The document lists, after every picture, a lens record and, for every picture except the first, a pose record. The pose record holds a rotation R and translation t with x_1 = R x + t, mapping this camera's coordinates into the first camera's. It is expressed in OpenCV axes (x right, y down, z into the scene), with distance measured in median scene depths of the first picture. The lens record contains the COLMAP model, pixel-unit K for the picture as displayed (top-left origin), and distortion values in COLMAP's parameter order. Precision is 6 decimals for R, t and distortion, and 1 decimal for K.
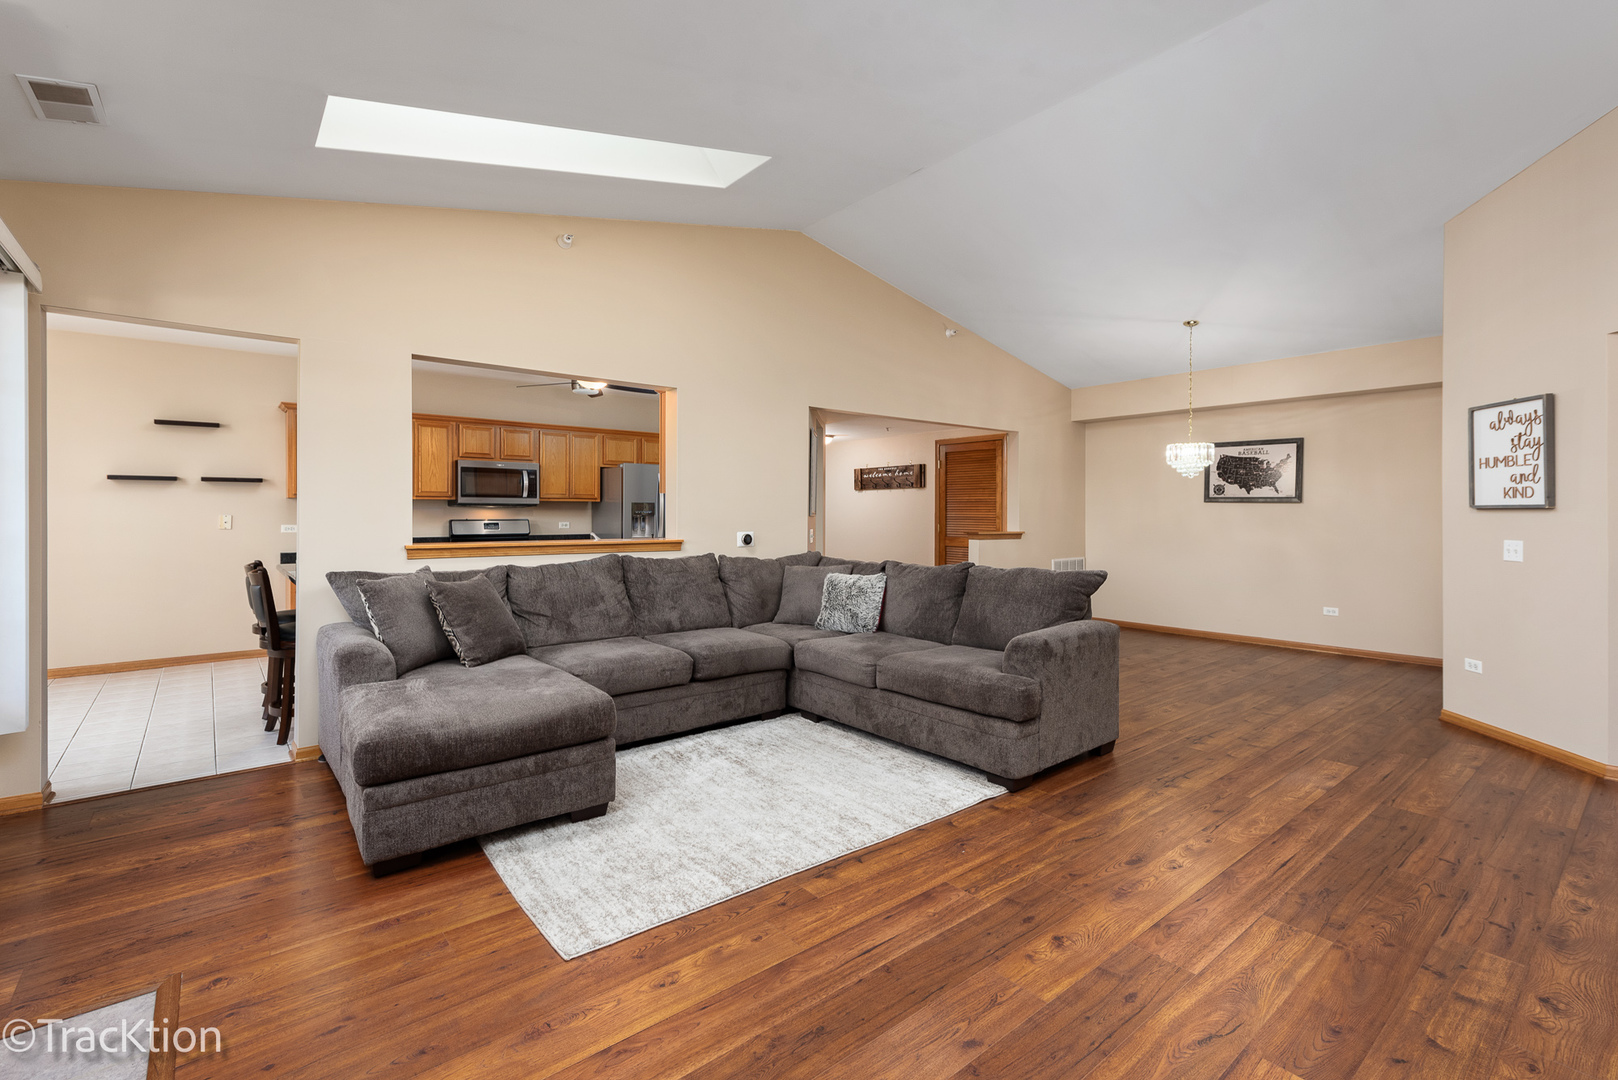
lens RADIAL K [[725.9, 0, 807.6], [0, 725.9, 527.5], [0, 0, 1]] dist [0.014288, -0.001114]
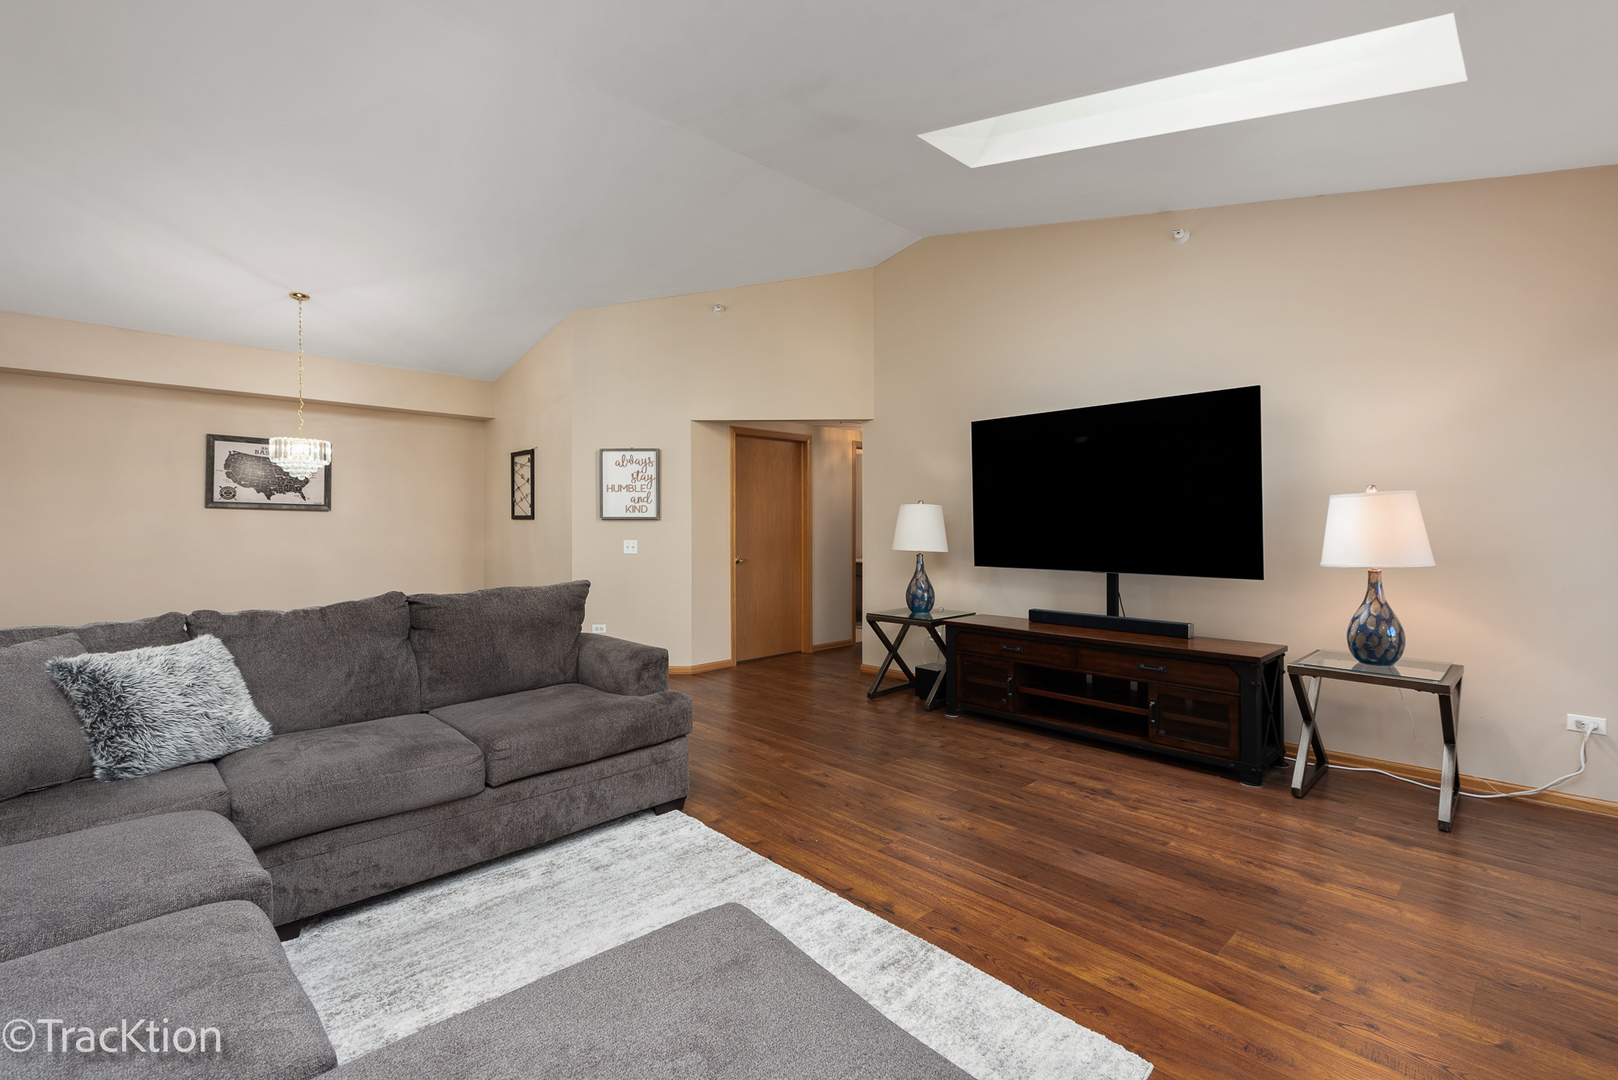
lens RADIAL K [[725.9, 0, 812.8], [0, 725.9, 534.1], [0, 0, 1]] dist [0.014288, -0.001114]
pose [[-0.090797, -0.015765, 0.995745, -0.685788], [0.017907, 0.999687, 0.017461, -0.017240], [-0.995708, 0.019416, -0.090487, 0.895256]]
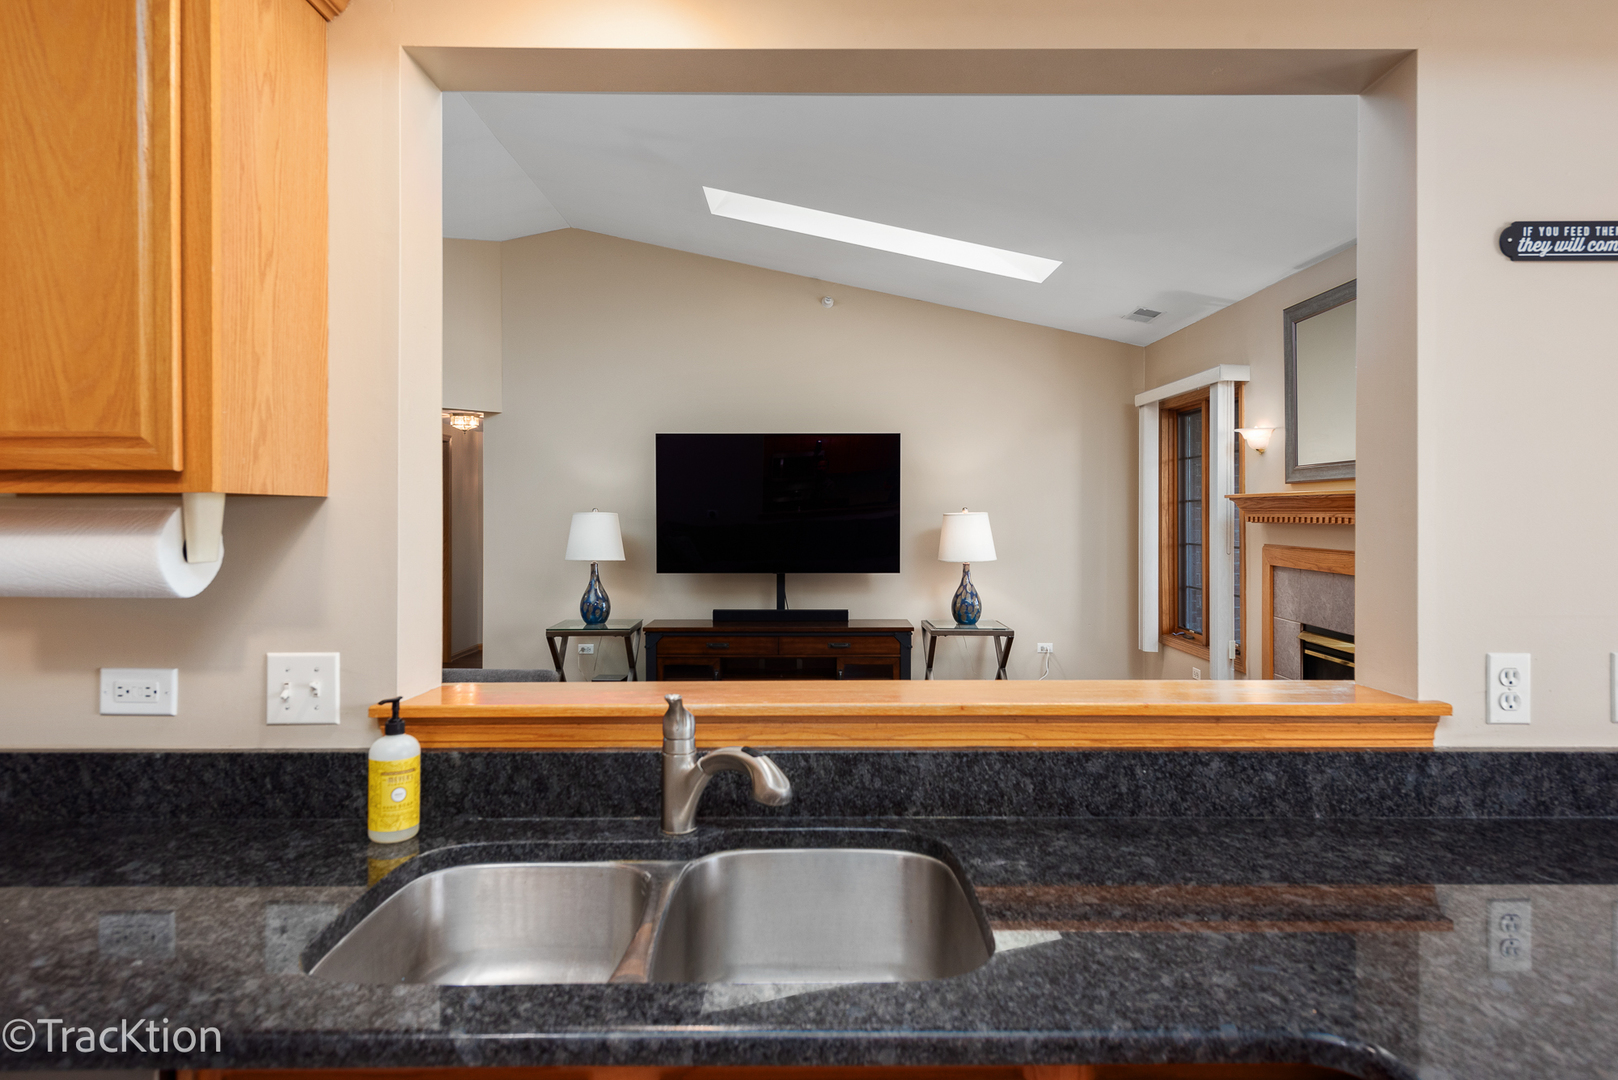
lens RADIAL K [[974.1, 0, 806.7], [0, 974.1, 528.2], [0, 0, 1]] dist [0.002260, 0.000048]
pose [[-0.784533, -0.008726, 0.620026, -0.756042], [0.009835, 0.999600, 0.026513, -0.065058], [-0.620009, 0.026898, -0.784133, 1.832156]]
